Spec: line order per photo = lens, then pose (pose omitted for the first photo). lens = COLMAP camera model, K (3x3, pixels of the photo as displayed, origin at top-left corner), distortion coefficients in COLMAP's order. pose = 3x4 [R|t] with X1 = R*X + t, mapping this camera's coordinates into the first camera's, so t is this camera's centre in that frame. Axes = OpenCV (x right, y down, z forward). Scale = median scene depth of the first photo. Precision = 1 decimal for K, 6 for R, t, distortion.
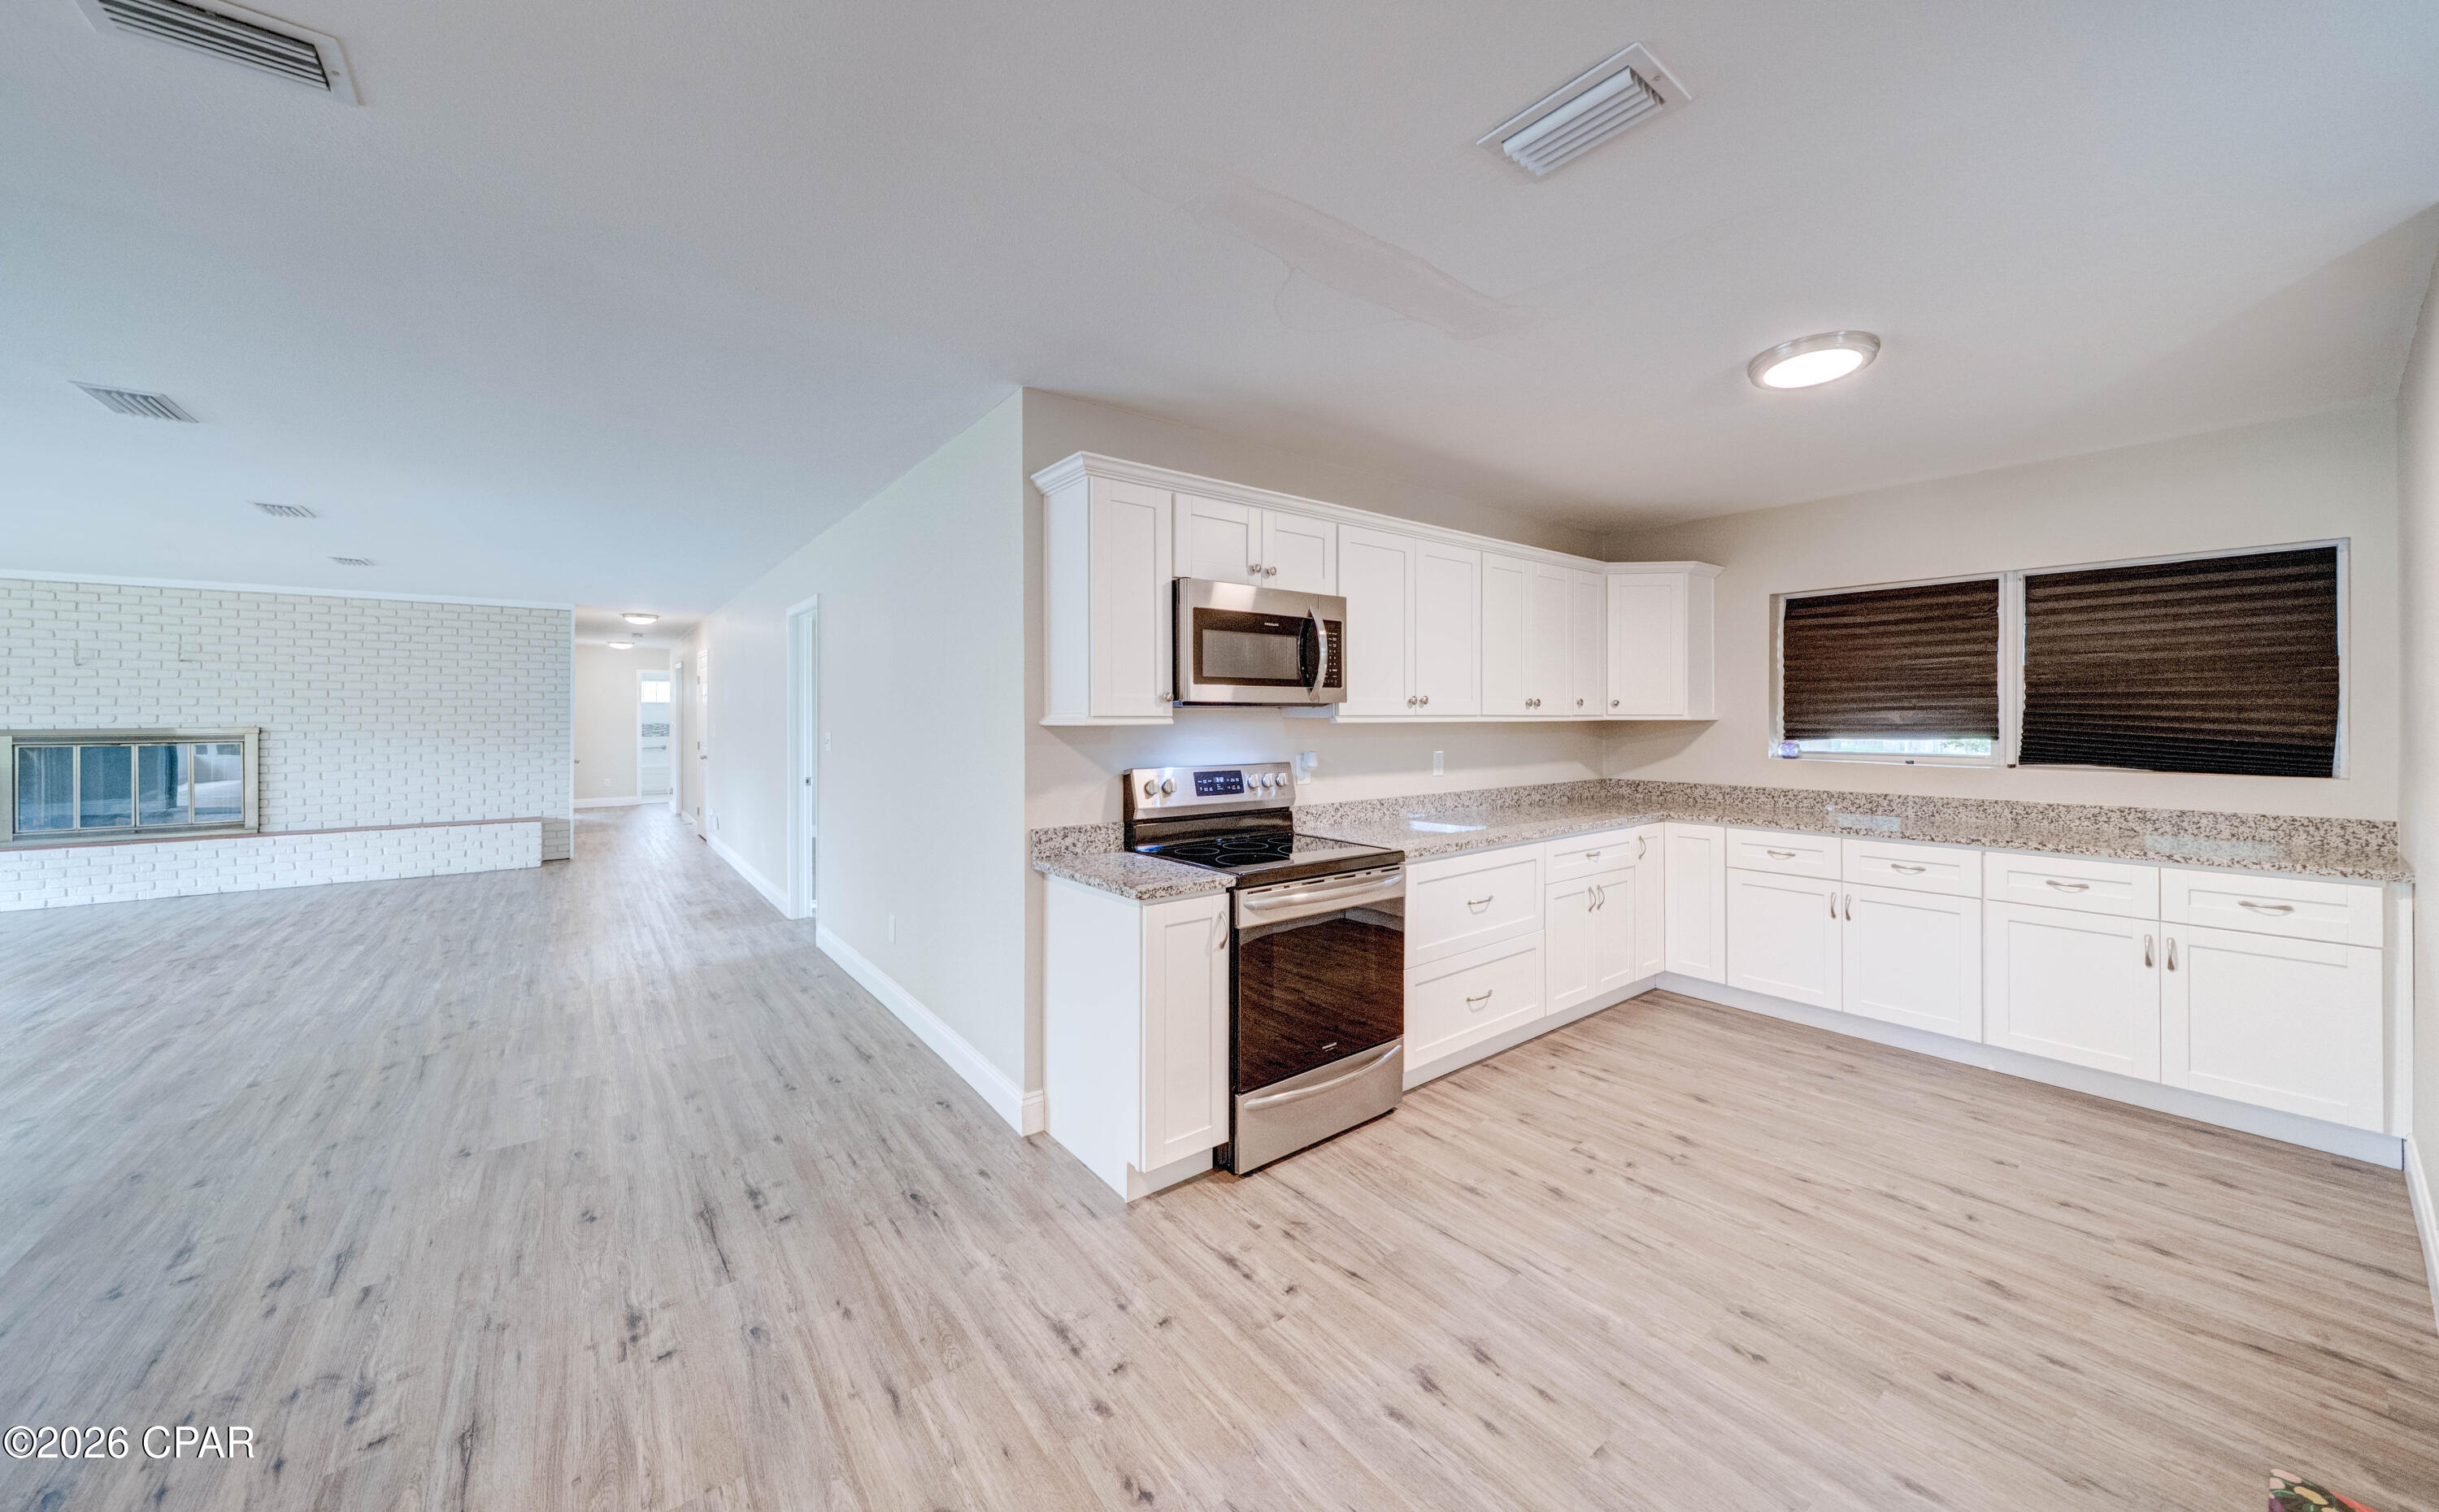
lens RADIAL K [[843.9, 0, 1219.1], [0, 843.9, 715.1], [0, 0, 1]] dist [-0.004163, 0.000045]
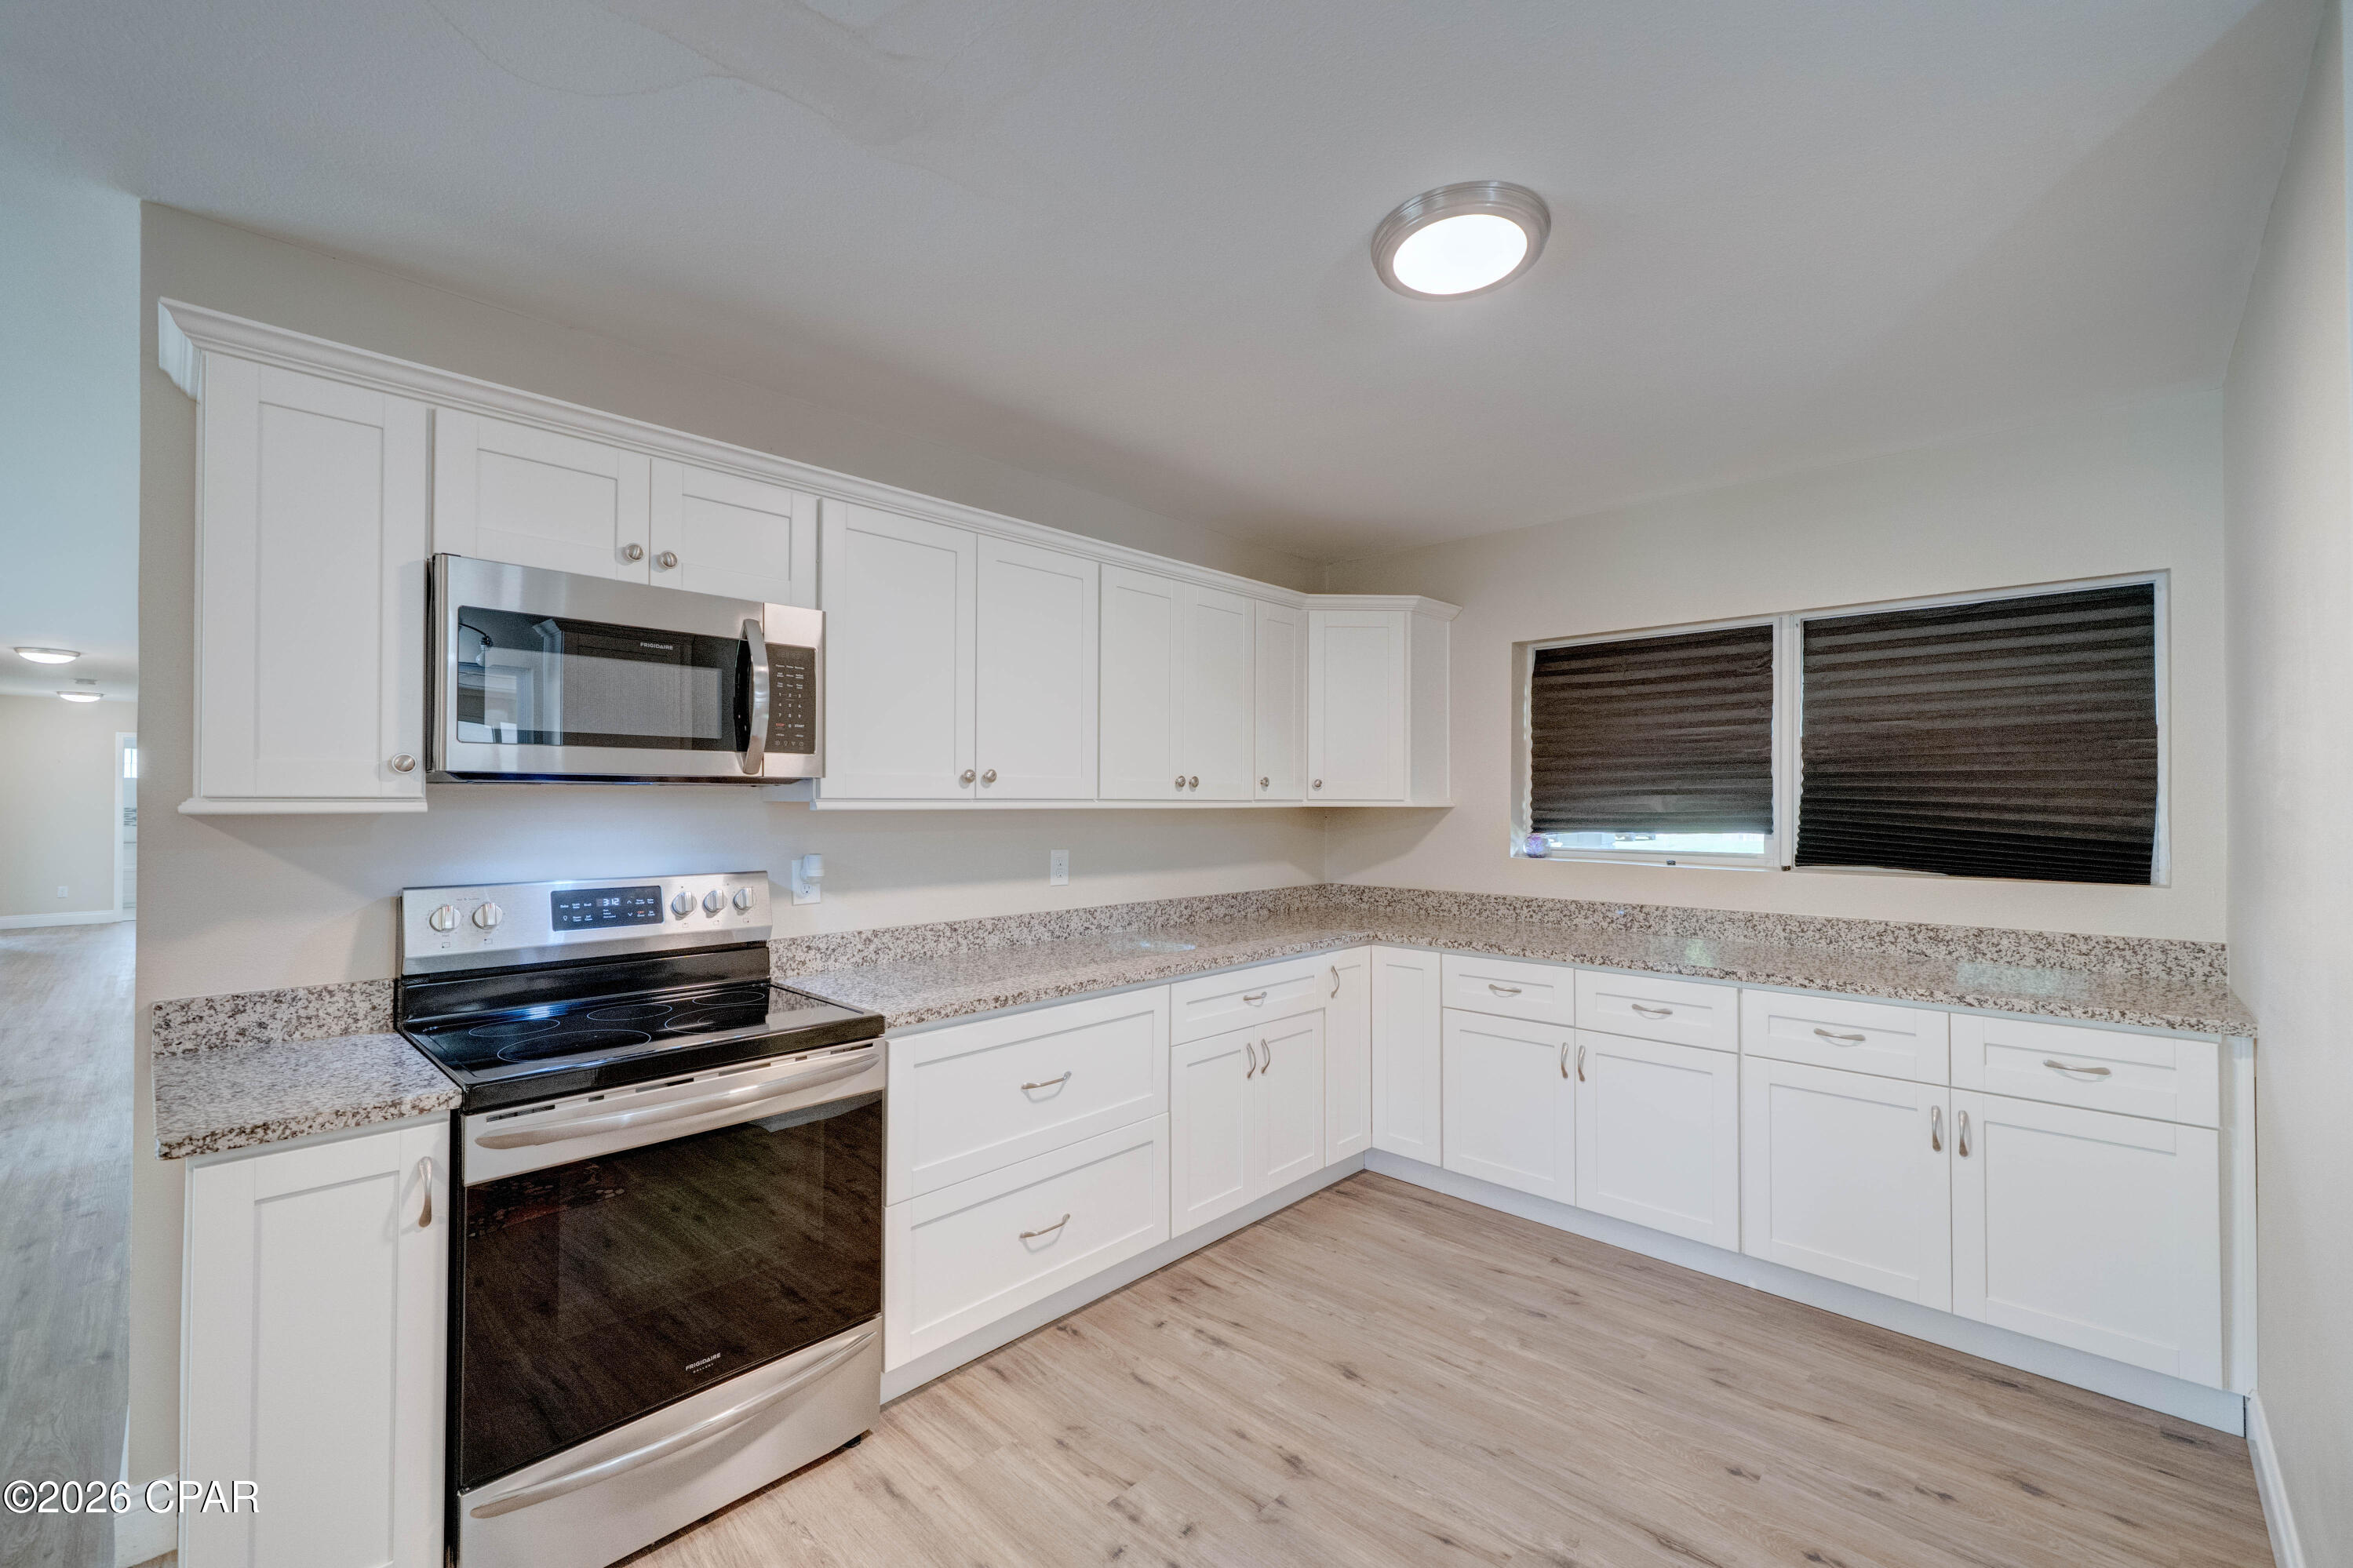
lens RADIAL K [[975.4, 0, 1166.2], [0, 975.4, 791.6], [0, 0, 1]] dist [0.002320, -0.000590]
pose [[0.989218, 0.004965, 0.146363, 0.314696], [-0.003641, 0.999950, -0.009310, 0.001520], [-0.146402, 0.008677, 0.989187, 0.252856]]
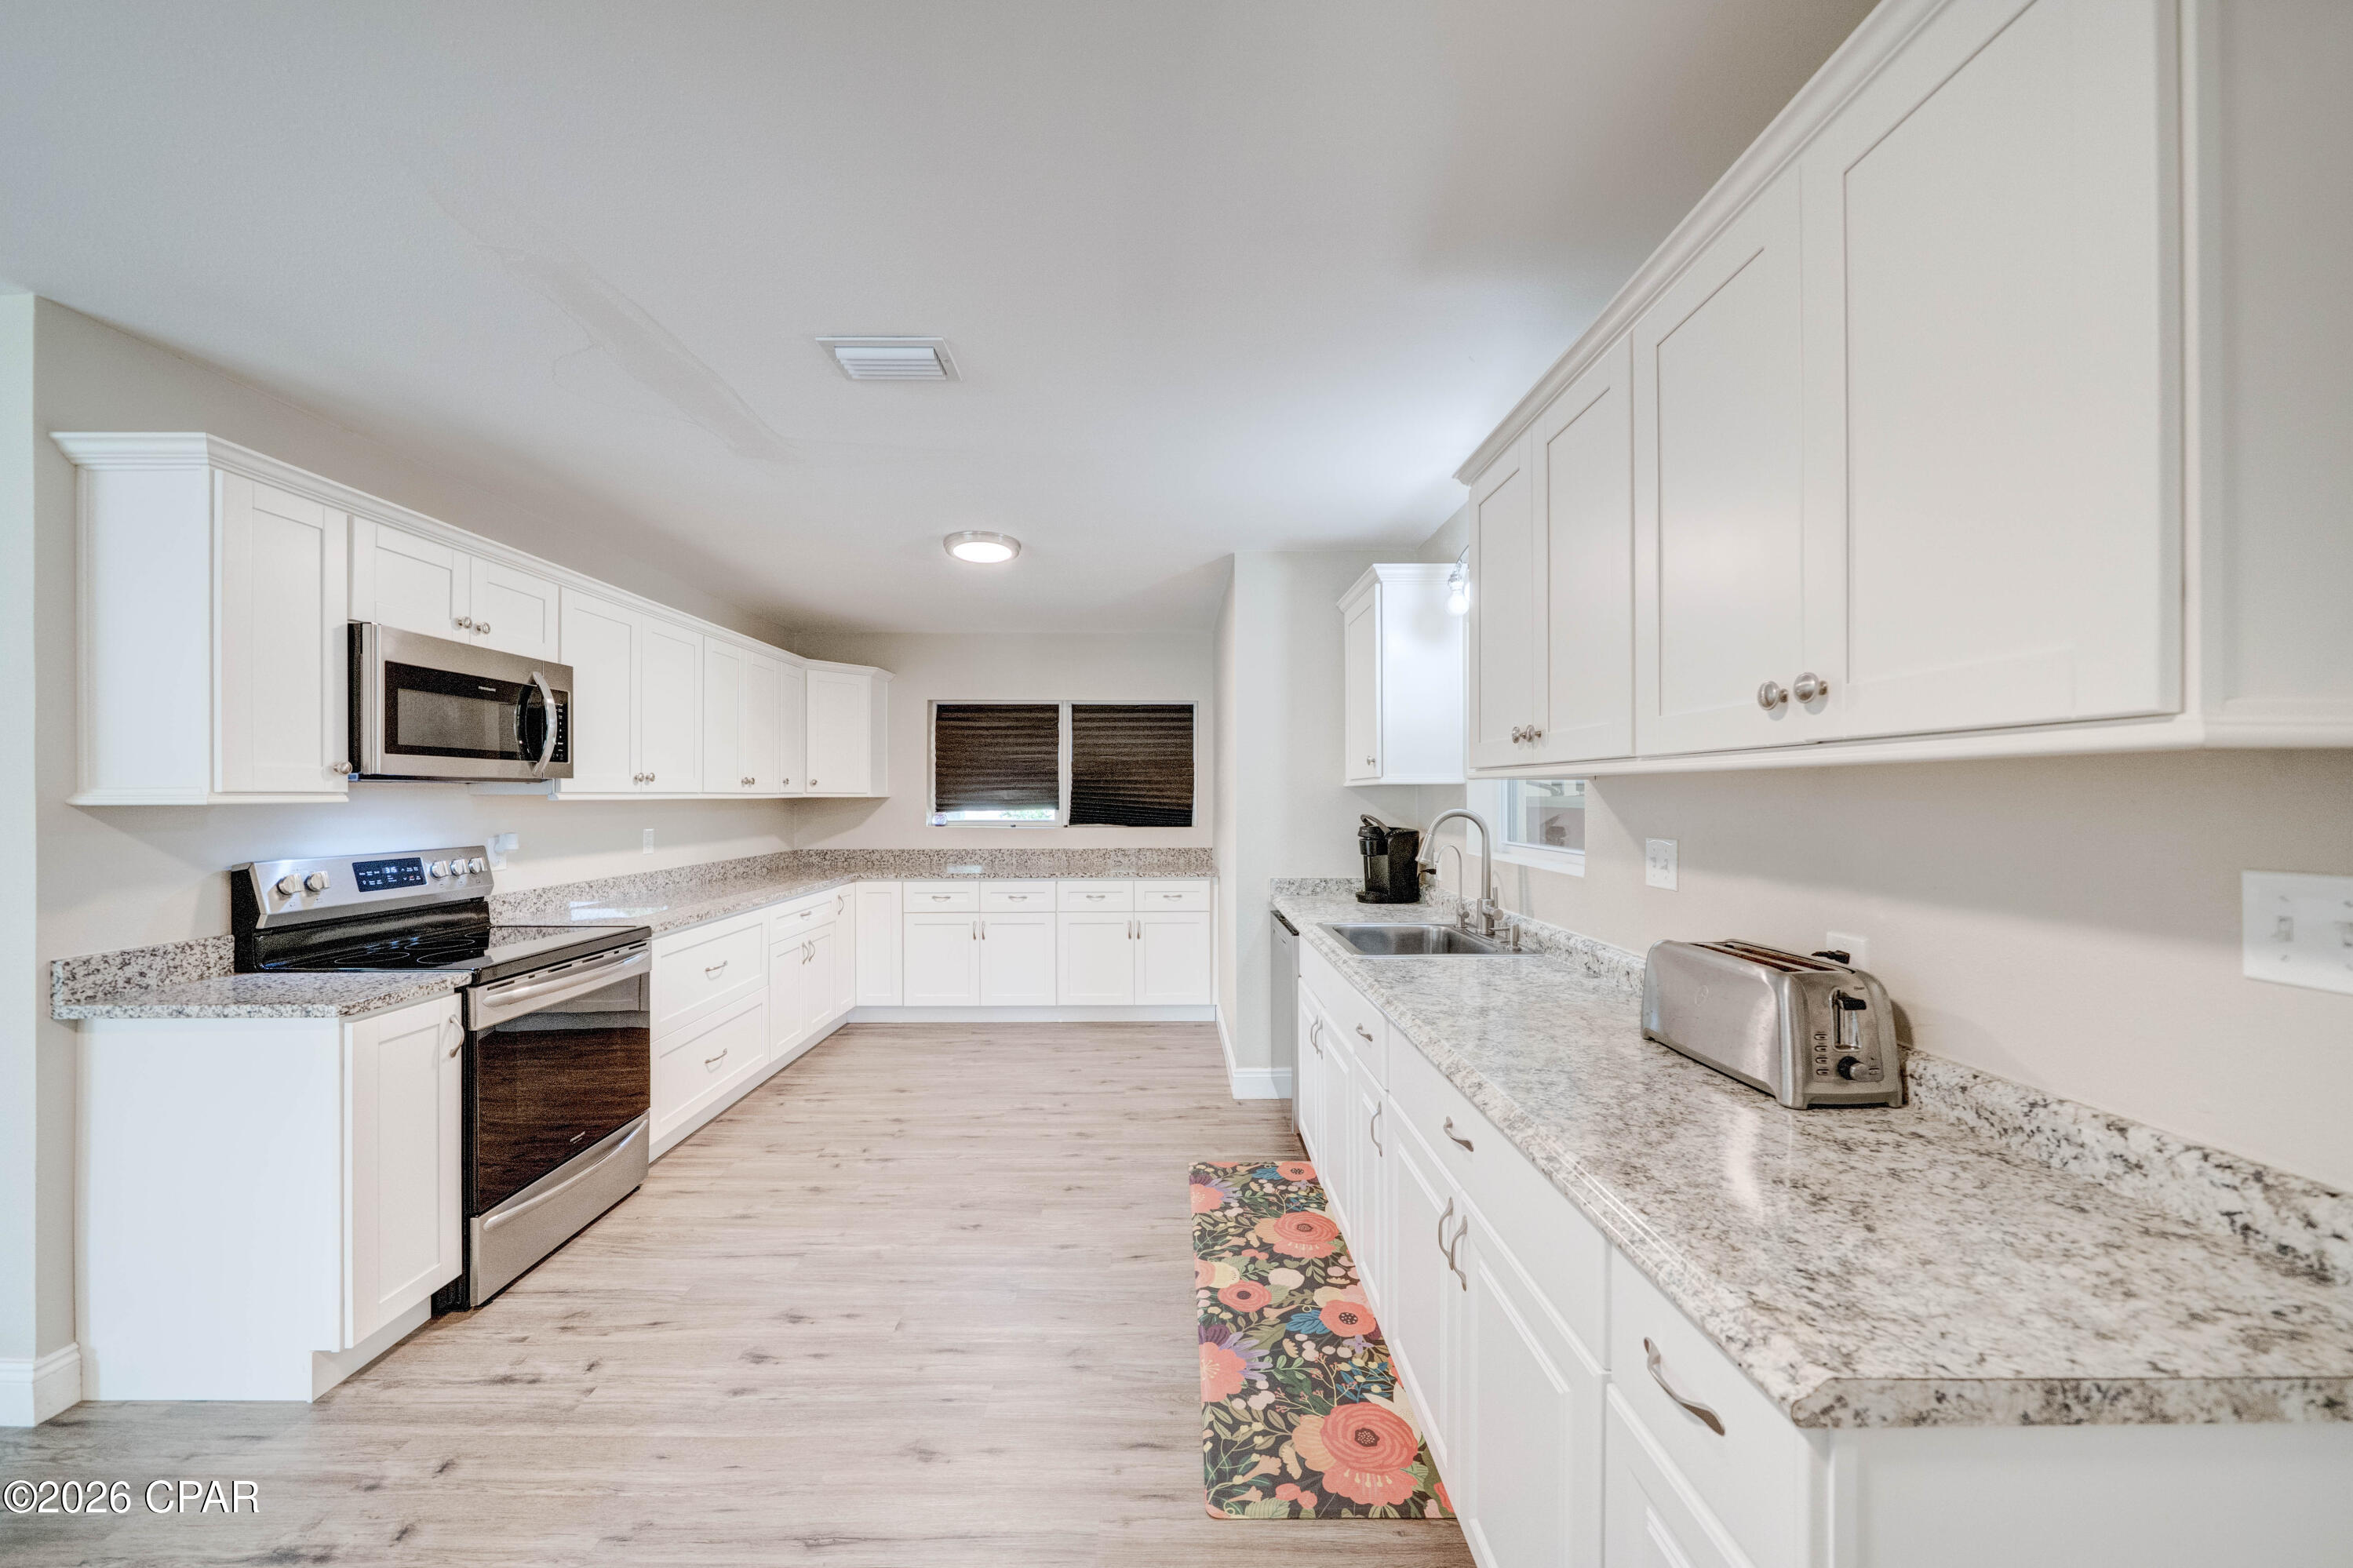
lens RADIAL K [[820.4, 0, 1165.9], [0, 820.4, 792.1], [0, 0, 1]] dist [-0.008039, -0.000190]
pose [[0.609065, 0.003205, 0.793114, -0.179117], [-0.001672, 0.999995, -0.002756, 0.001816], [-0.793119, 0.000352, 0.609067, -0.085155]]
